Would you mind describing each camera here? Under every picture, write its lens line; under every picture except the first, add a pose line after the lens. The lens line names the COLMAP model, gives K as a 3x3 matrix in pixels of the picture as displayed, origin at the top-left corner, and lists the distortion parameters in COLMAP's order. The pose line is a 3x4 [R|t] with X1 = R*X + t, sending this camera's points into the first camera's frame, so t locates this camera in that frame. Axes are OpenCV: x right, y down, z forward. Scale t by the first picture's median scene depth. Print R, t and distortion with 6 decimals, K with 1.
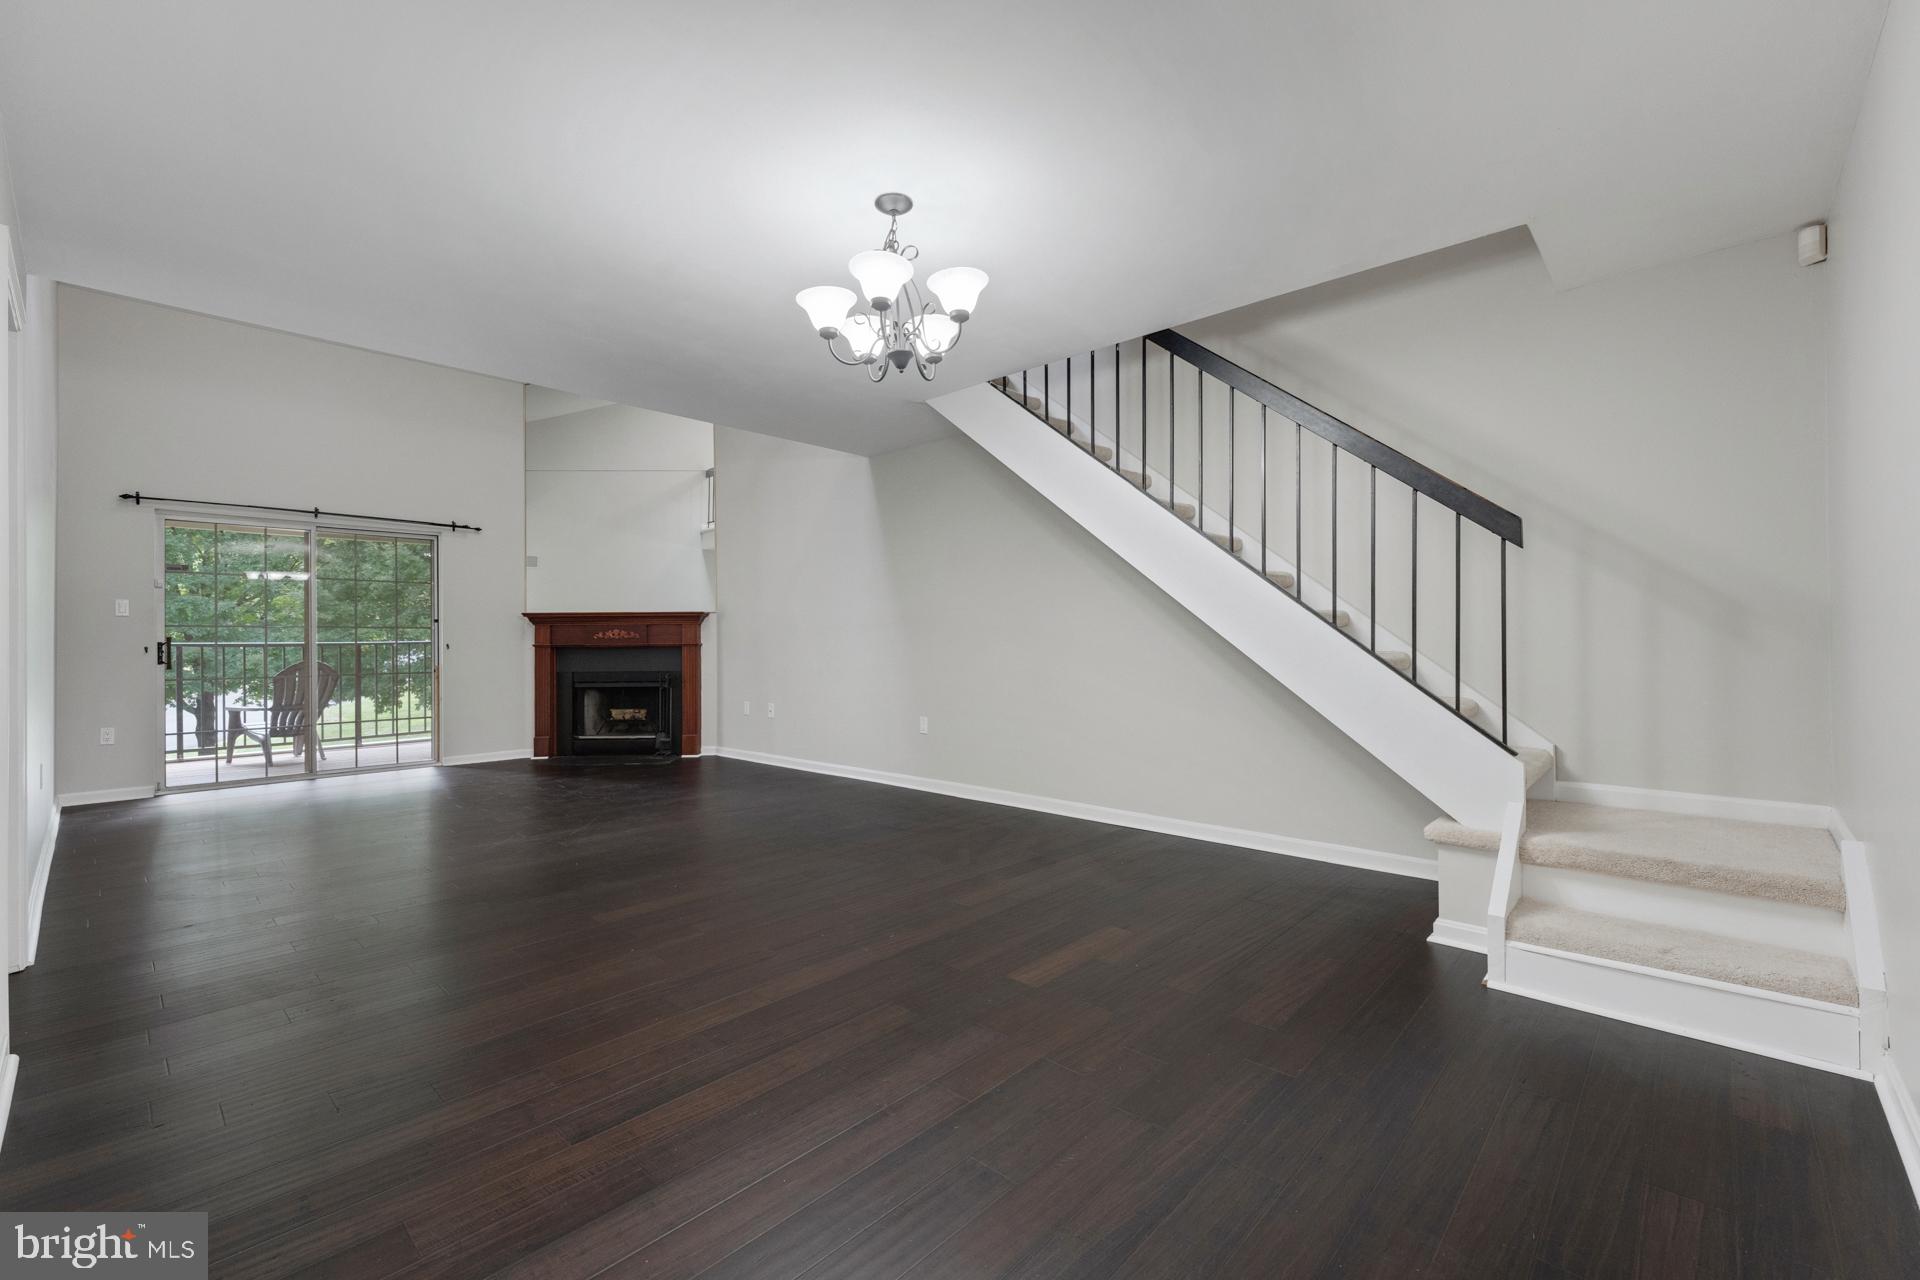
lens RADIAL K [[797.3, 0, 966.4], [0, 797.3, 629.6], [0, 0, 1]] dist [0.000046, -0.000045]
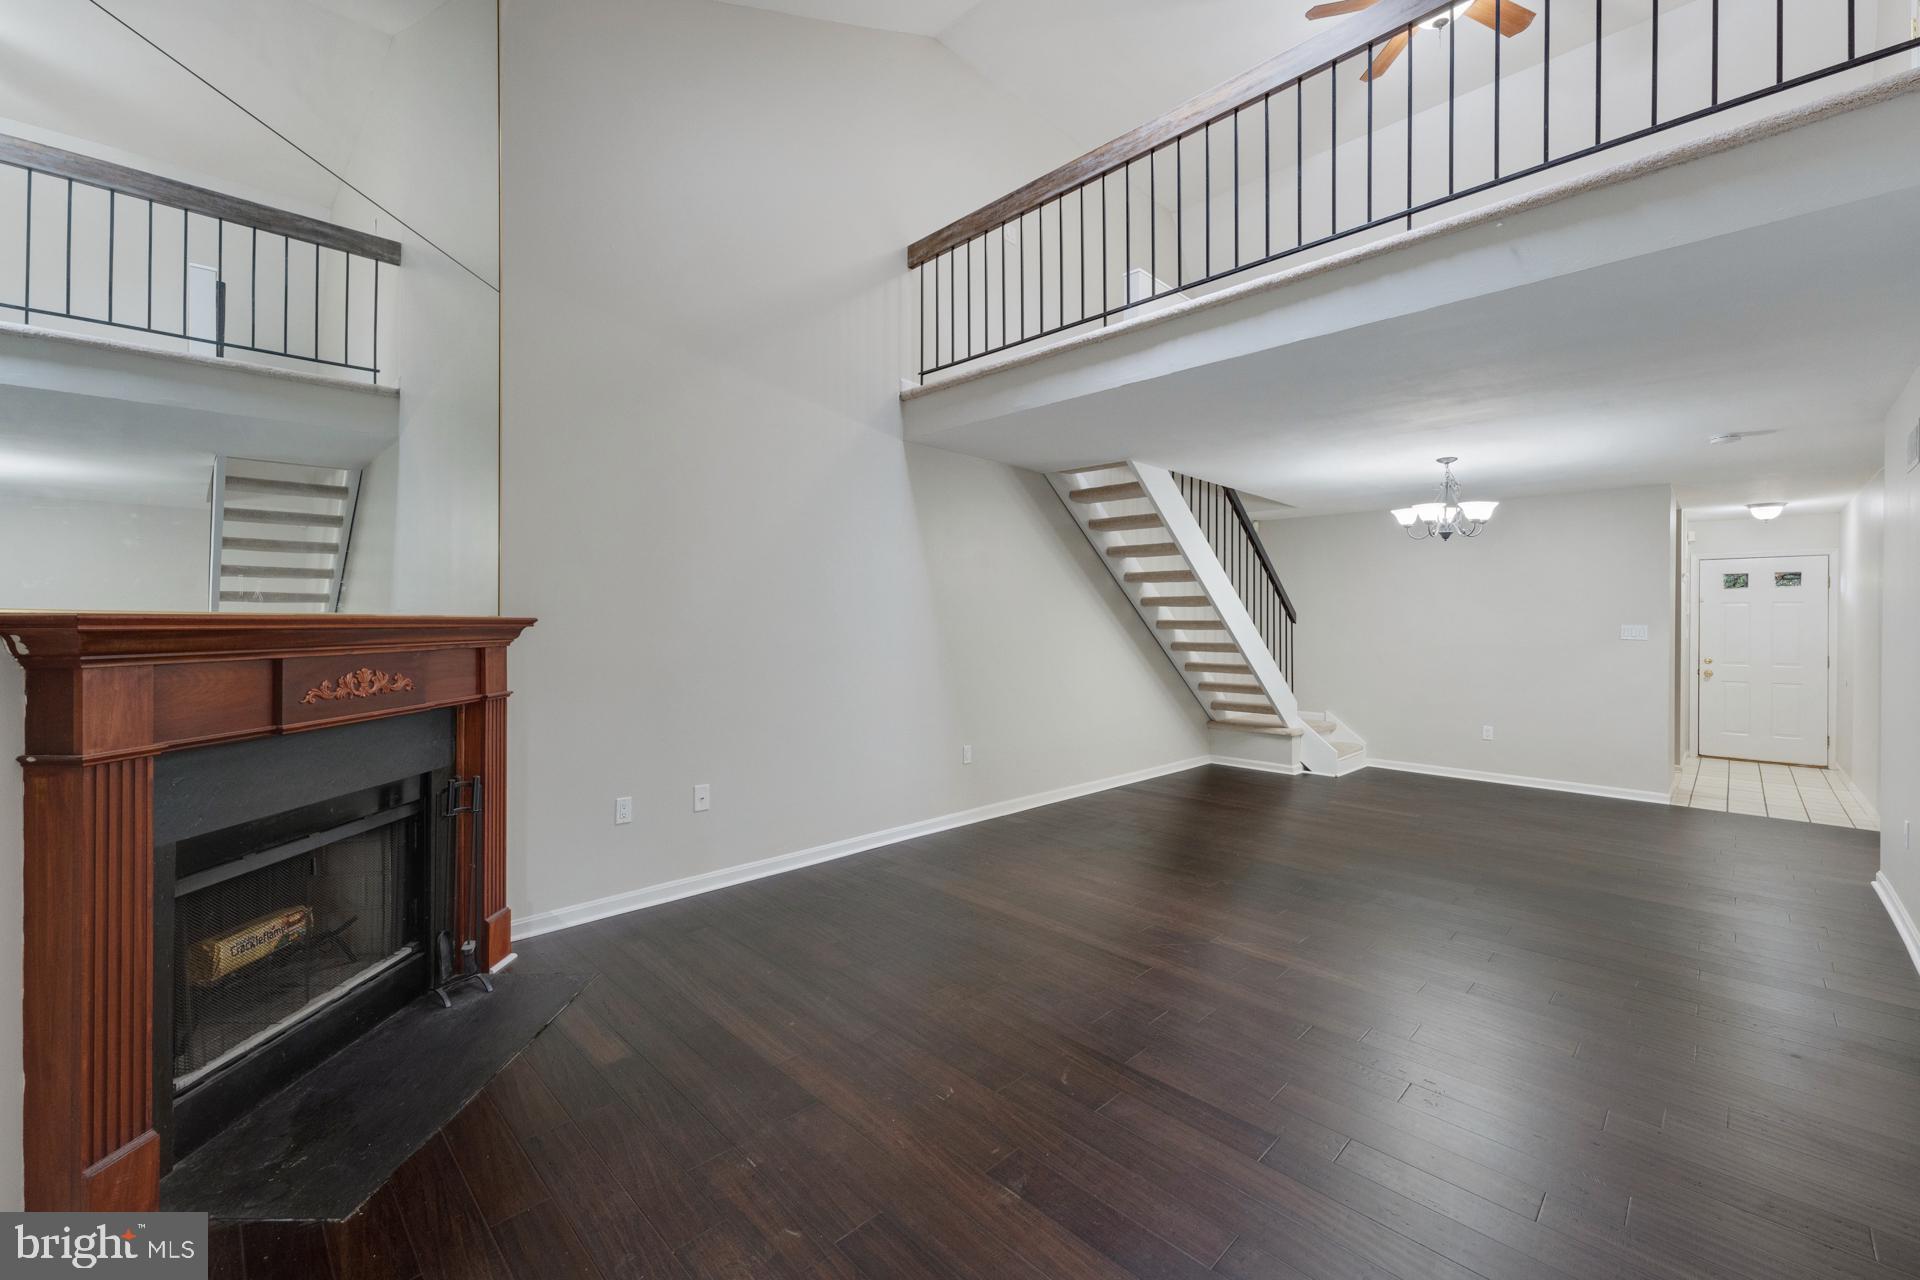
lens RADIAL K [[797.3, 0, 966.4], [0, 797.3, 629.6], [0, 0, 1]] dist [0.000046, -0.000045]
pose [[0.022436, 0.002626, 0.999745, -0.765680], [-0.013622, 0.999905, -0.002320, -0.019138], [-0.999655, -0.013567, 0.022470, 0.748937]]
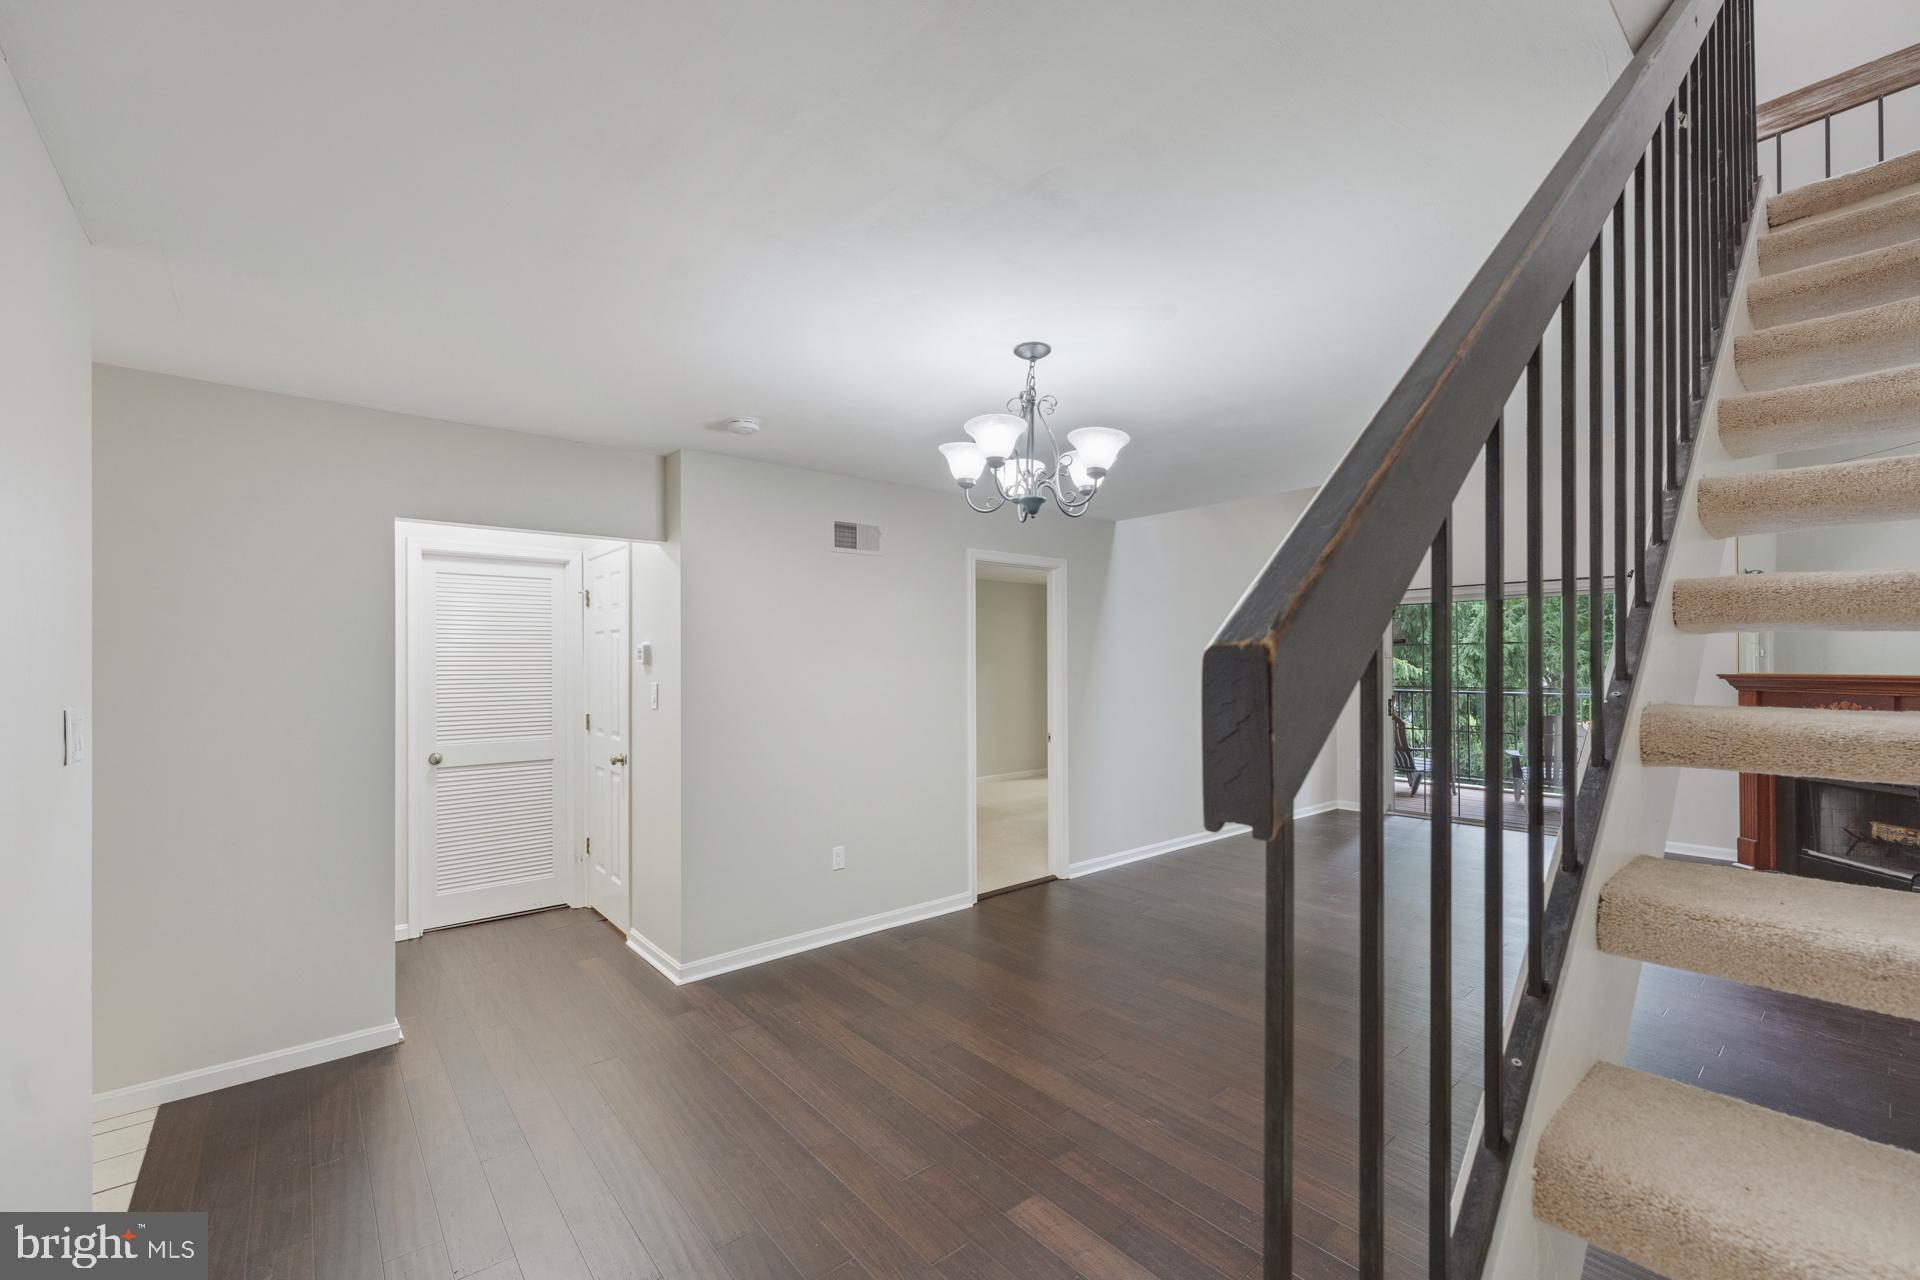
lens RADIAL K [[801.8, 0, 960.0], [0, 801.8, 640.0], [0, 0, 1]] dist [0.000324, -0.000149]
pose [[-0.122768, -0.014946, -0.992323, 0.318475], [0.018022, 0.999688, -0.017287, -0.053694], [0.992272, -0.020006, -0.122460, 0.351212]]
